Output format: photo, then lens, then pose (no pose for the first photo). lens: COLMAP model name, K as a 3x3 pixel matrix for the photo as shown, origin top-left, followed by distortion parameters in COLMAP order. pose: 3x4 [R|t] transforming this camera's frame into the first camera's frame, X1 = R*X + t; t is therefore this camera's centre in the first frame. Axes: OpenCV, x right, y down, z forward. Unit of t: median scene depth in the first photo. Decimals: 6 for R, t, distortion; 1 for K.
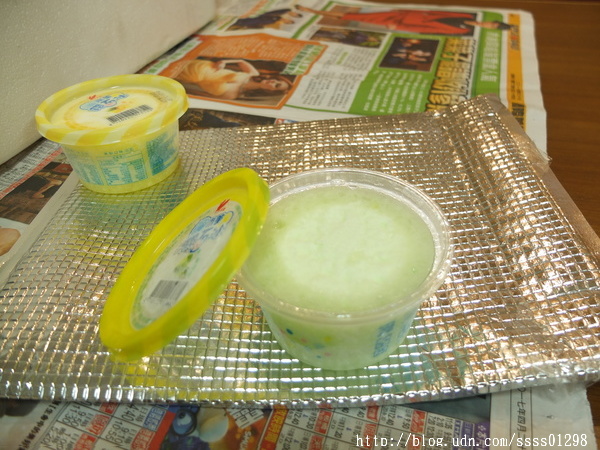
lens RADIAL K [[444.5, 0, 300.0], [0, 444.5, 225.0], [0, 0, 1]] dist [-0.088893, 0.039488]
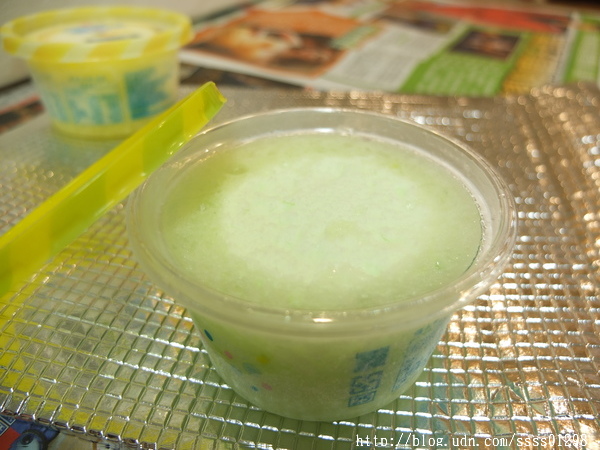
lens RADIAL K [[444.5, 0, 300.0], [0, 444.5, 225.0], [0, 0, 1]] dist [-0.088893, 0.039488]
pose [[0.981460, 0.146189, -0.123958, 0.126026], [-0.153076, 0.987051, -0.047931, 0.090696], [0.115346, 0.066018, 0.991129, 0.362718]]
